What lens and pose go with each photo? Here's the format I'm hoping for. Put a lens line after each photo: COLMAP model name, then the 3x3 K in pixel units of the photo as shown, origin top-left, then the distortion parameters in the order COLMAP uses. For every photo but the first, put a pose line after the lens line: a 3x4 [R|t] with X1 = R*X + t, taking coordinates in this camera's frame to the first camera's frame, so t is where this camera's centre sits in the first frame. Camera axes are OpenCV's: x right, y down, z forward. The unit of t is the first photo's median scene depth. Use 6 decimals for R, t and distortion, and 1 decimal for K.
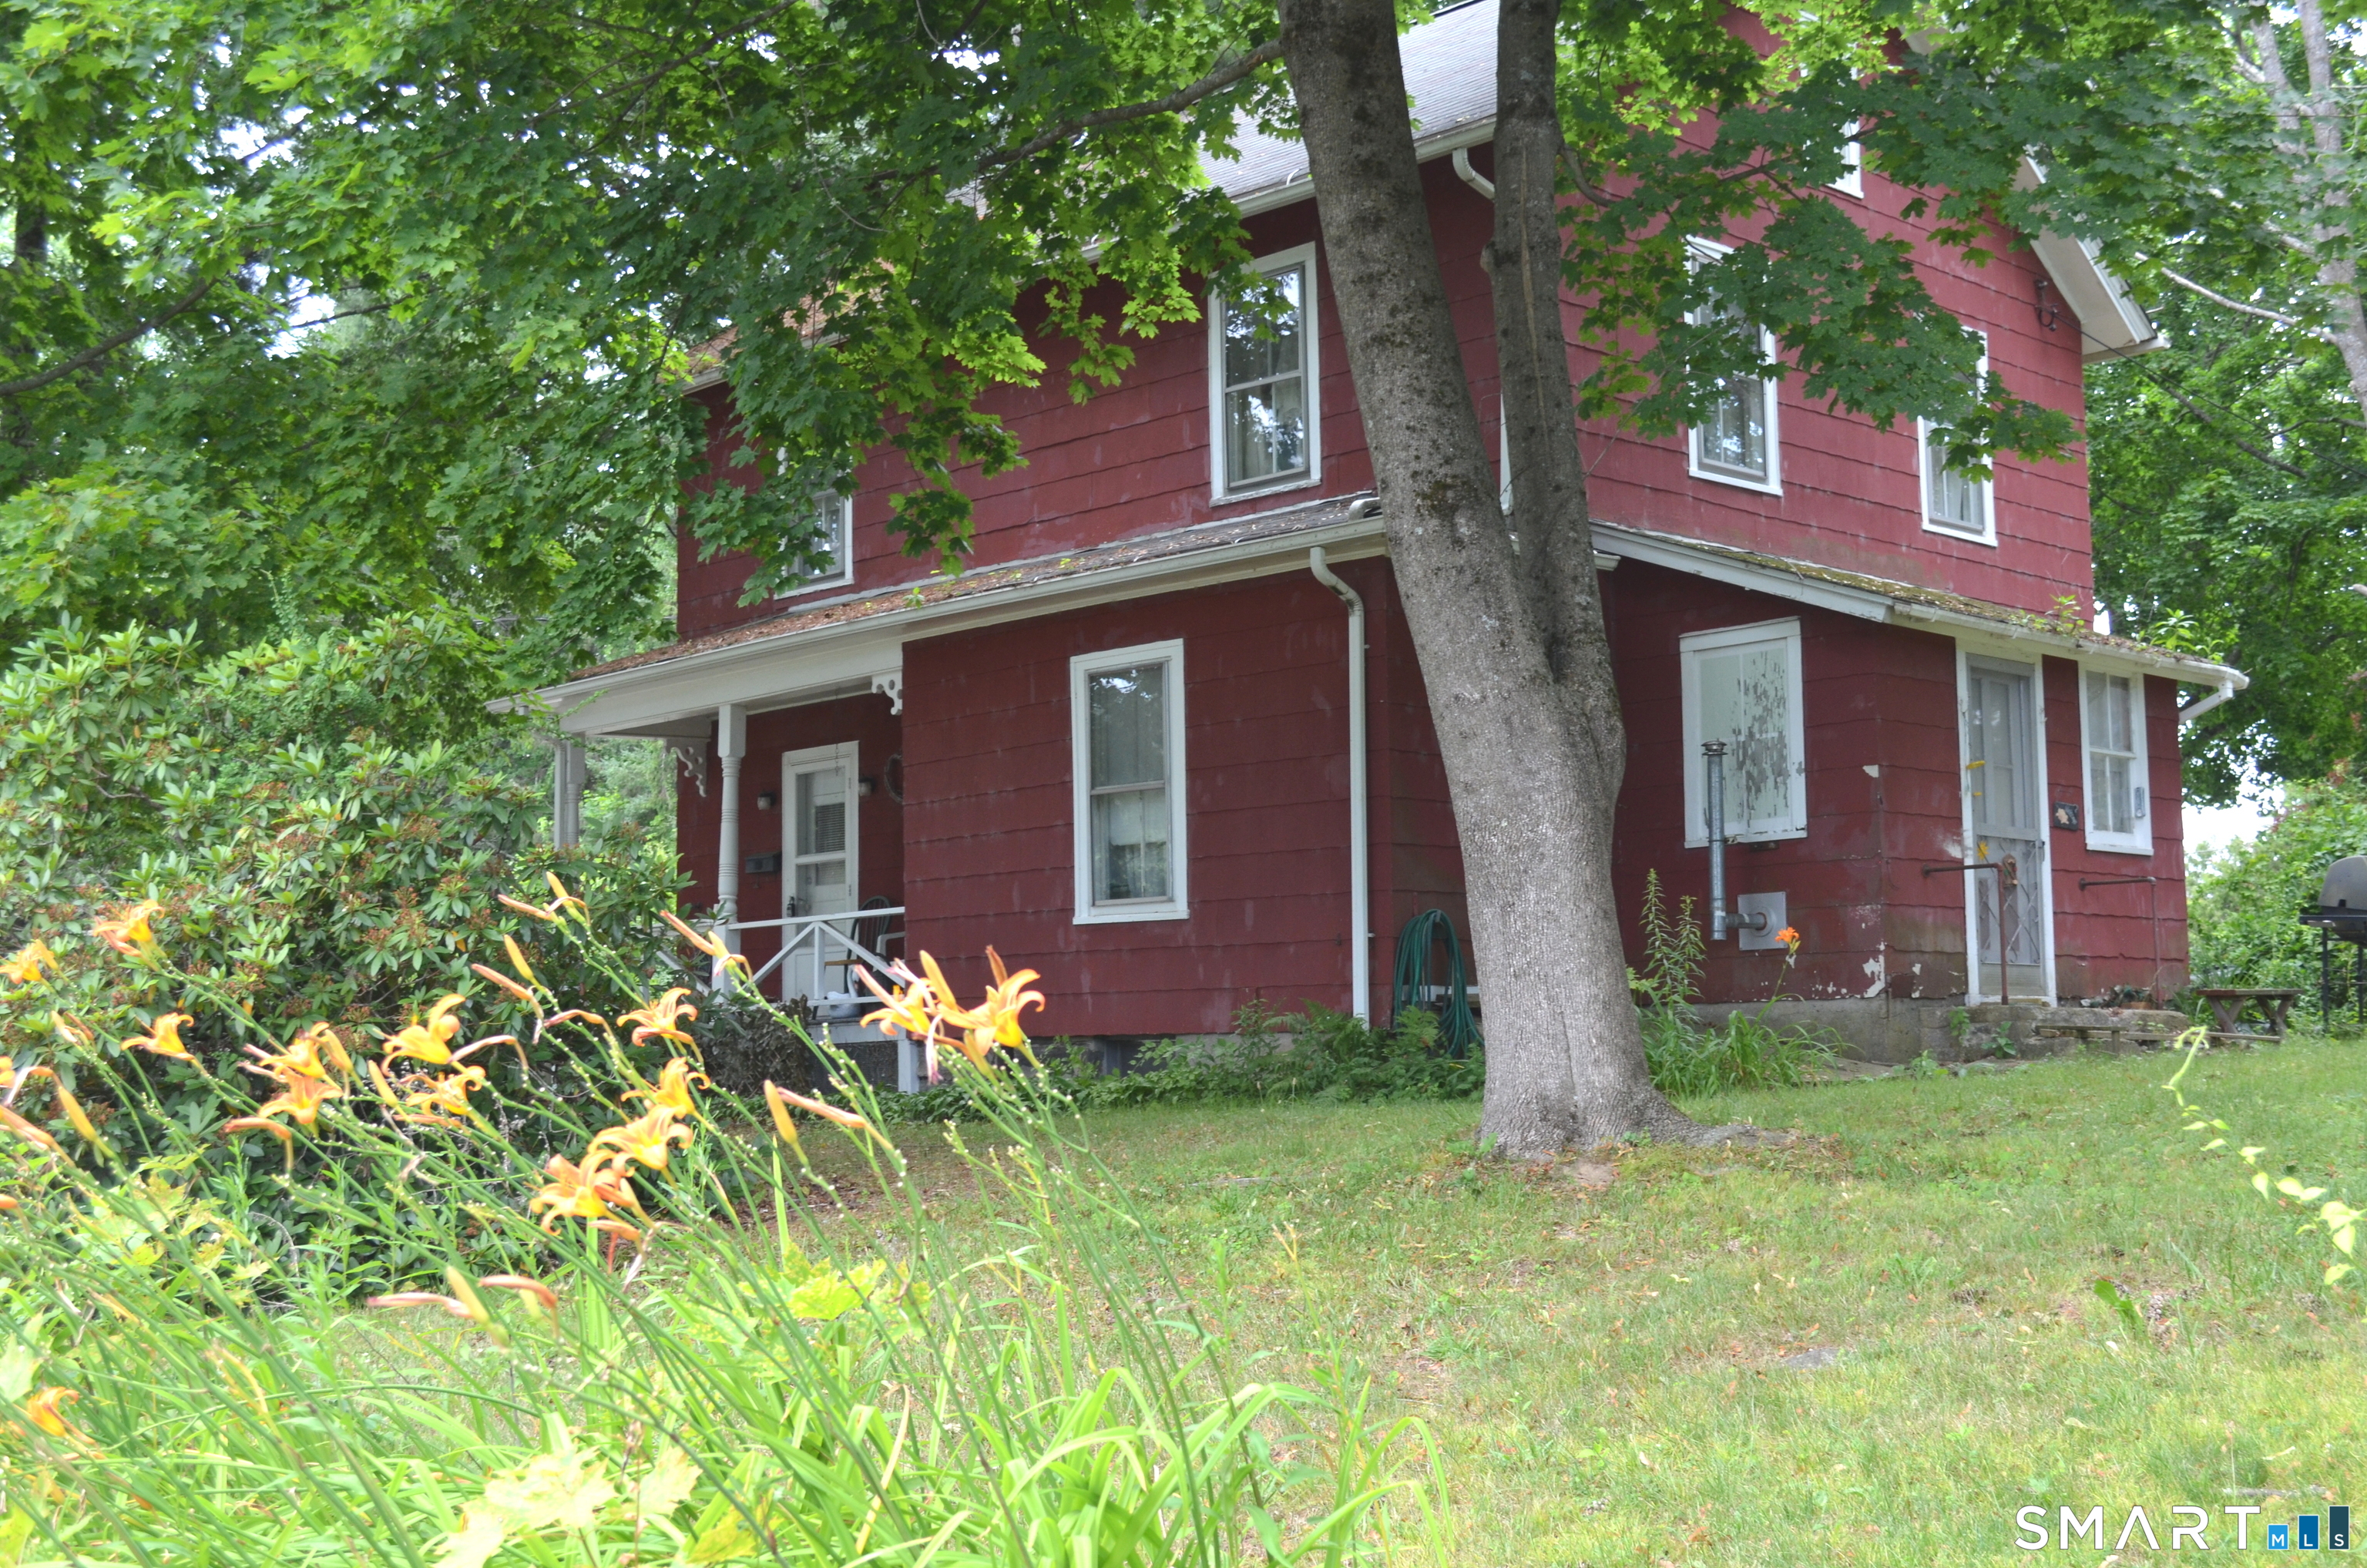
lens RADIAL K [[2837.2, 0, 1198.3], [0, 2837.2, 788.0], [0, 0, 1]] dist [-0.028115, 0.000000]
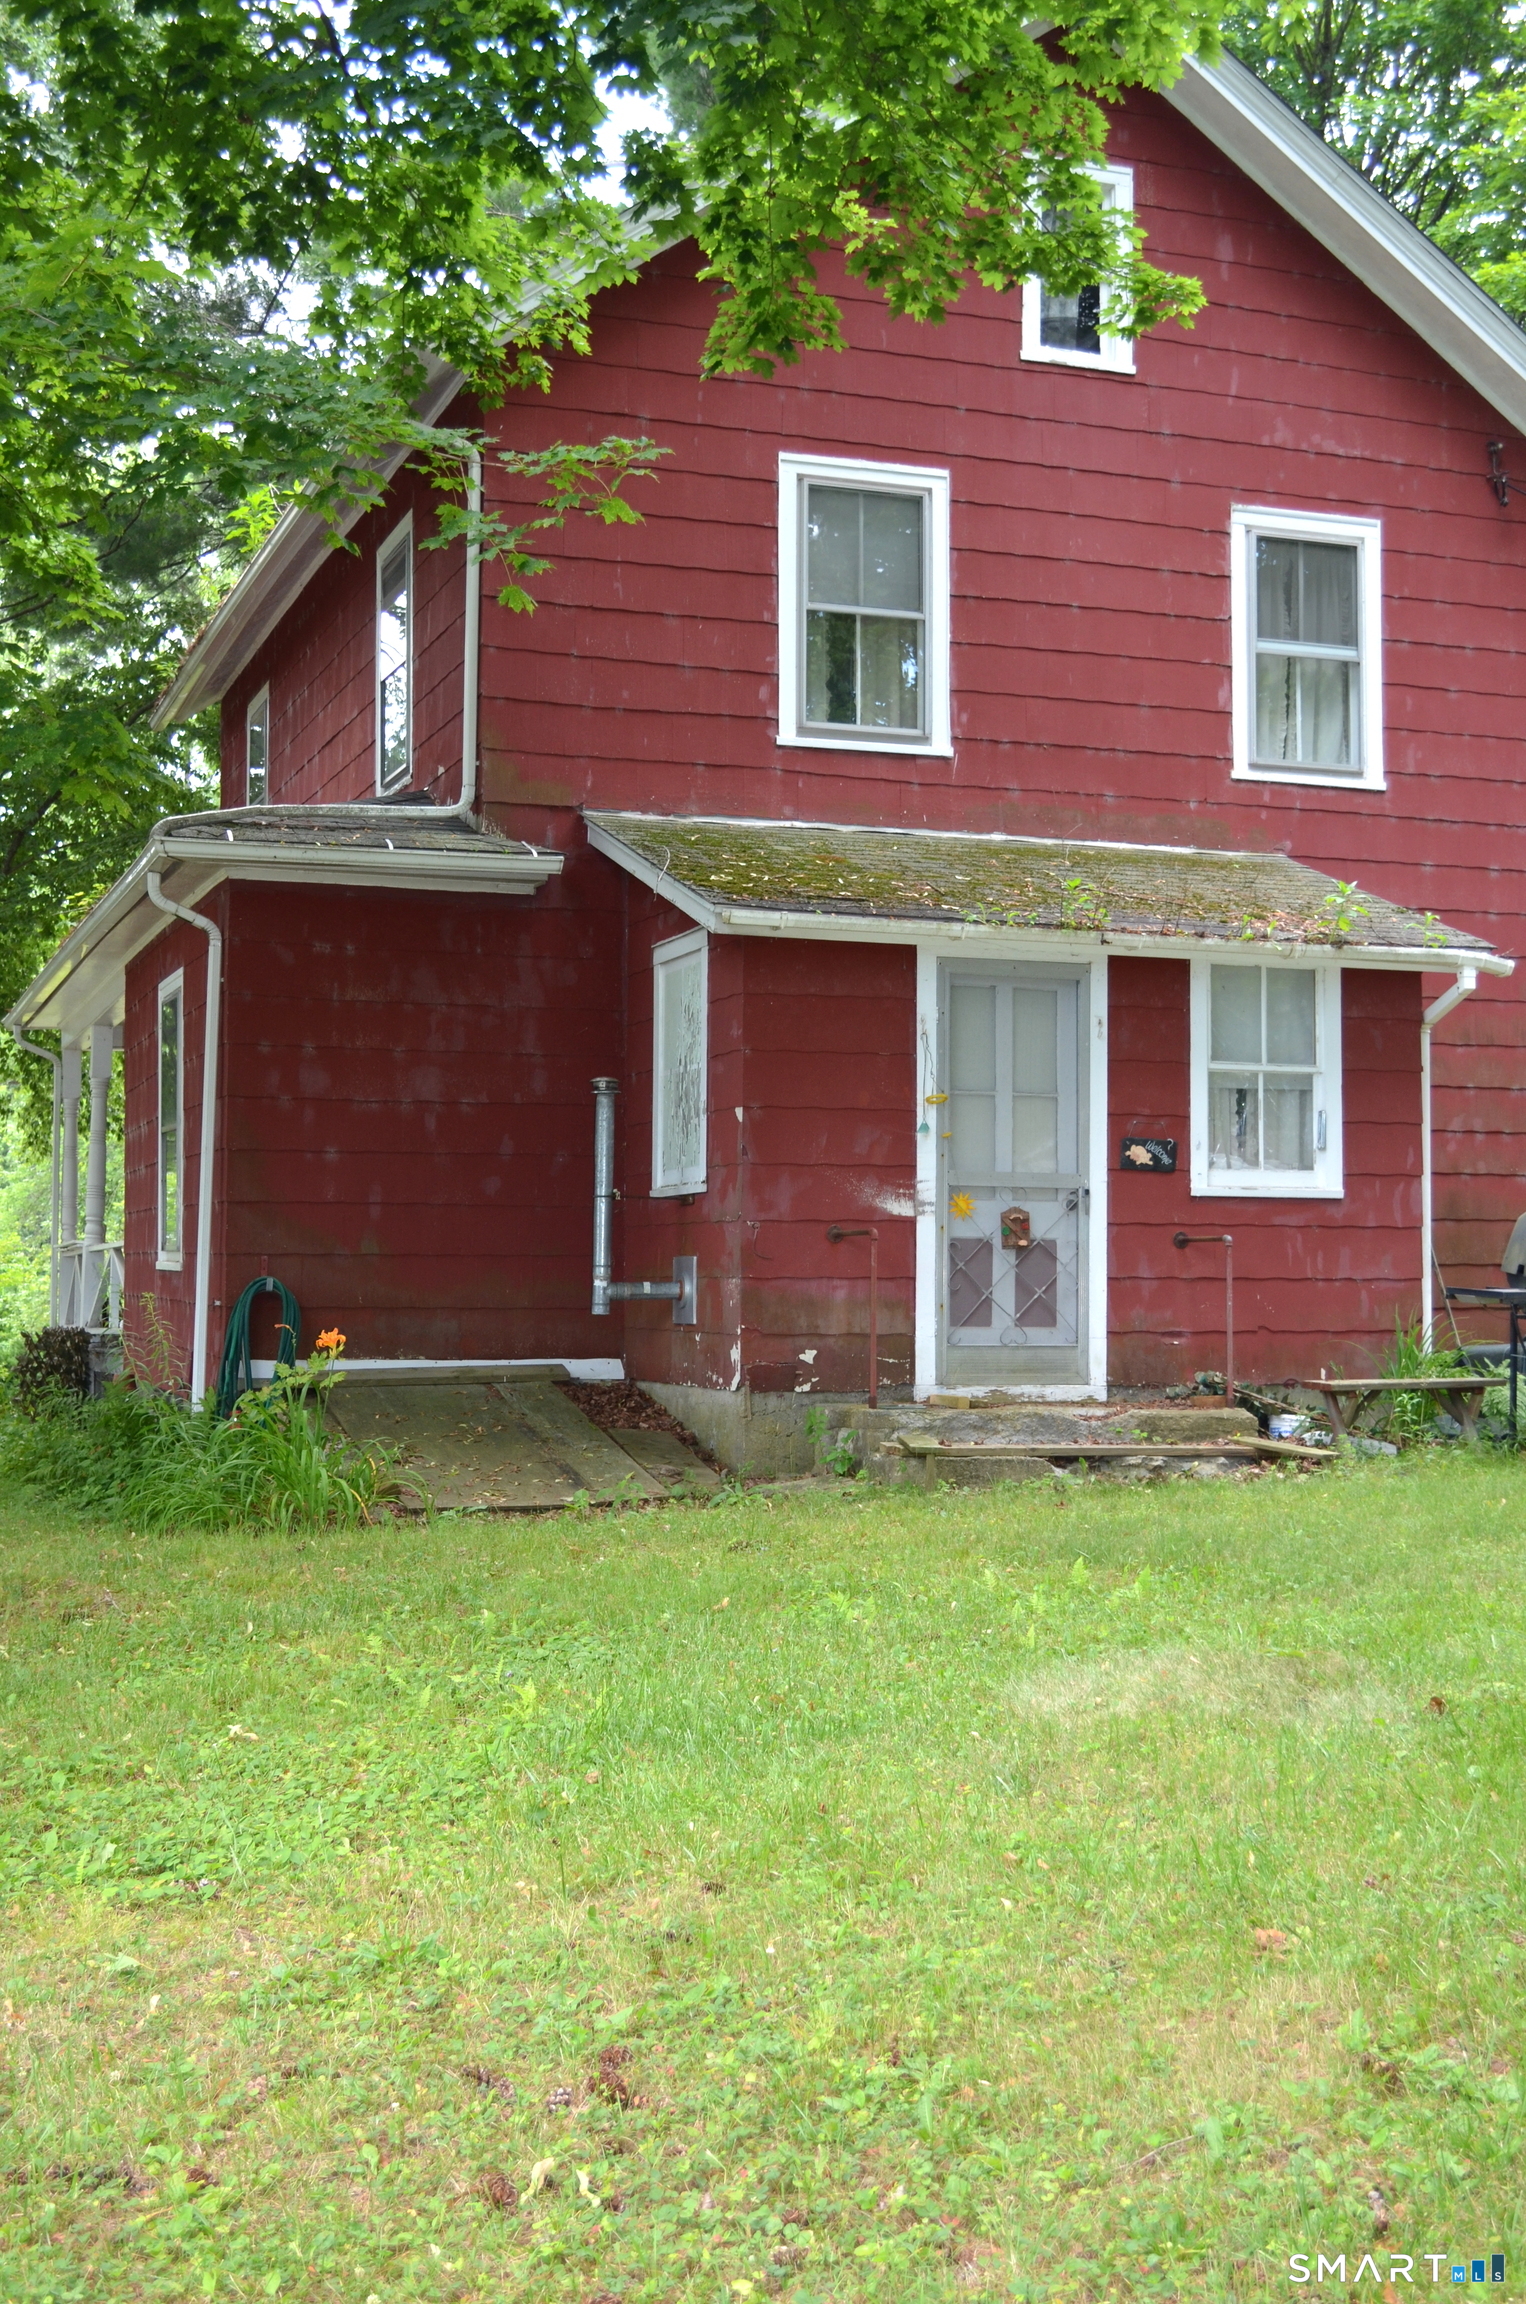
lens RADIAL K [[2761.7, 0, 760.0], [0, 2761.7, 1152.0], [0, 0, 1]] dist [-0.028115, 0.000000]
pose [[0.911264, -0.003868, -0.411804, 0.552131], [0.025736, 0.998536, 0.047570, -0.031559], [0.411018, -0.053947, 0.910030, 0.272687]]
